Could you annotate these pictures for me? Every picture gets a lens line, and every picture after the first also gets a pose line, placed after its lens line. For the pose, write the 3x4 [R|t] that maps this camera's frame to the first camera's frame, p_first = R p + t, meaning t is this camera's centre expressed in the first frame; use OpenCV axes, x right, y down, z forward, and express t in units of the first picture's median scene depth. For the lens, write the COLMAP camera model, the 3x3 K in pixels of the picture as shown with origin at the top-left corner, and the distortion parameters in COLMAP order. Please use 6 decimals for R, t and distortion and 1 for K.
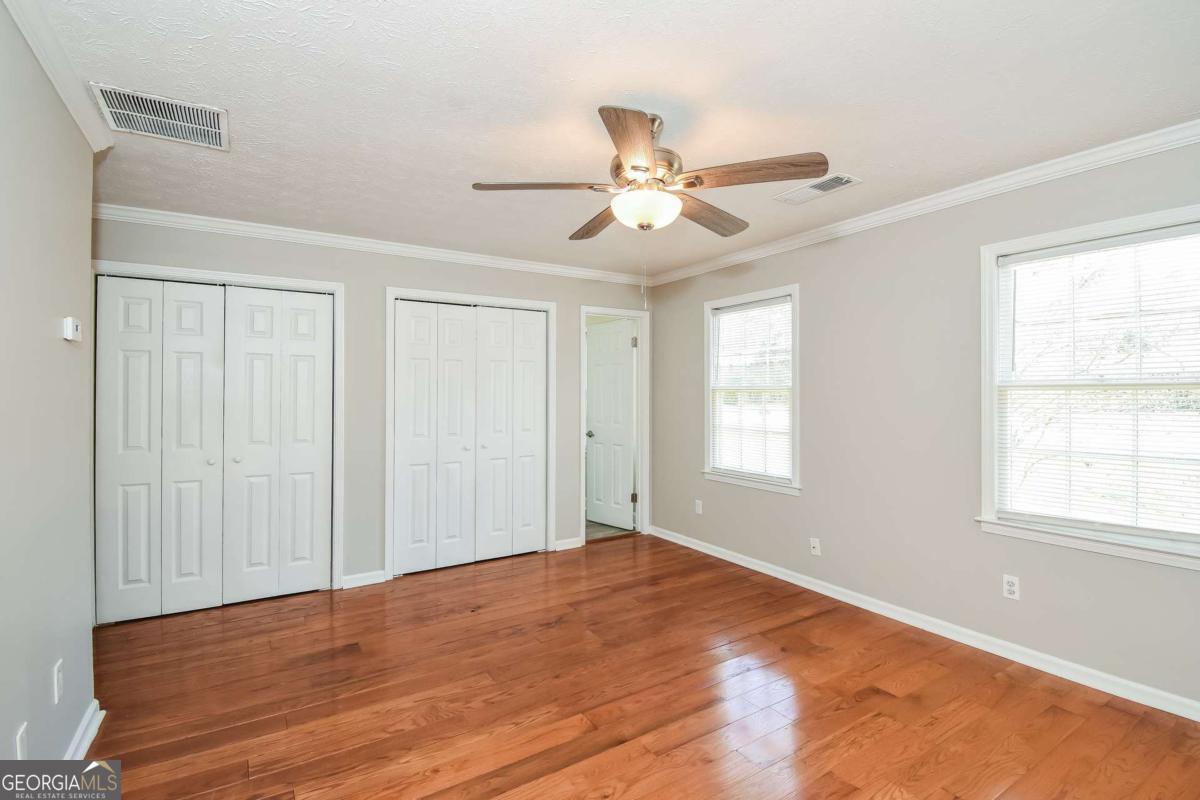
lens RADIAL K [[548.4, 0, 599.8], [0, 548.4, 392.8], [0, 0, 1]] dist [-0.002146, -0.016223]
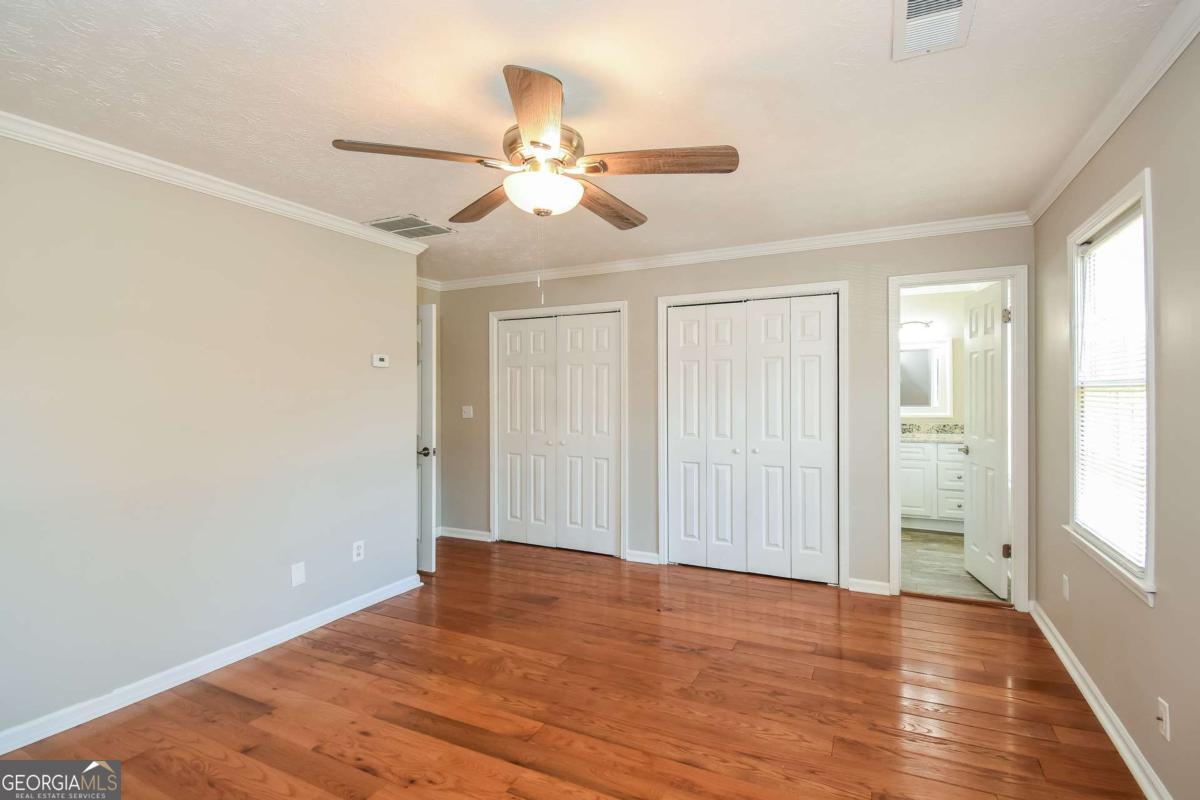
lens RADIAL K [[548.4, 0, 615.8], [0, 548.4, 395.0], [0, 0, 1]] dist [-0.002146, -0.016223]
pose [[0.538315, 0.002982, -0.842738, 0.639464], [0.004547, 0.999969, 0.006443, -0.006105], [0.842731, -0.007301, 0.538285, 0.435389]]
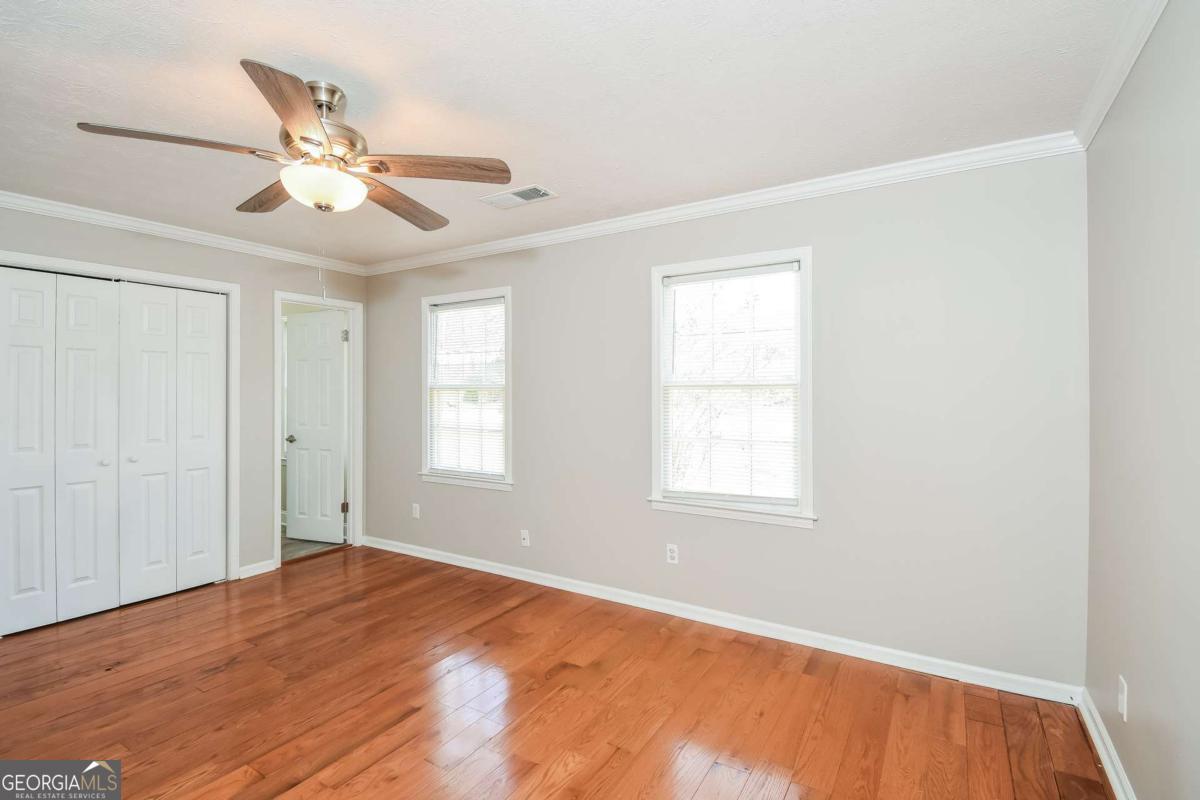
lens RADIAL K [[548.4, 0, 605.3], [0, 548.4, 392.1], [0, 0, 1]] dist [-0.002146, -0.016223]
pose [[0.891389, -0.000468, 0.453239, 0.063847], [0.000047, 1.000000, 0.000940, -0.000063], [-0.453240, -0.000817, 0.891388, -0.008000]]
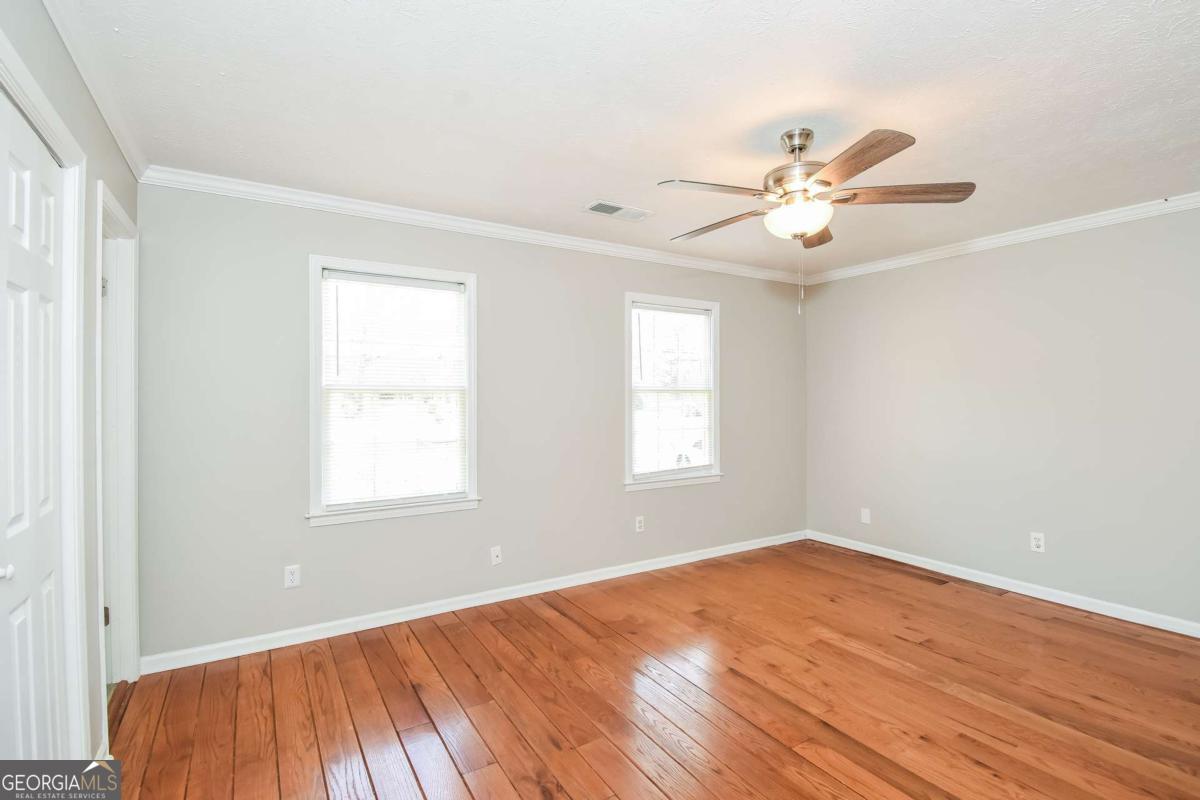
lens RADIAL K [[548.4, 0, 614.2], [0, 548.4, 401.2], [0, 0, 1]] dist [-0.002146, -0.016223]
pose [[0.001081, -0.000474, 0.999999, -0.679930], [0.007004, 0.999975, 0.000467, 0.015305], [-0.999975, 0.007004, 0.001084, 0.953872]]
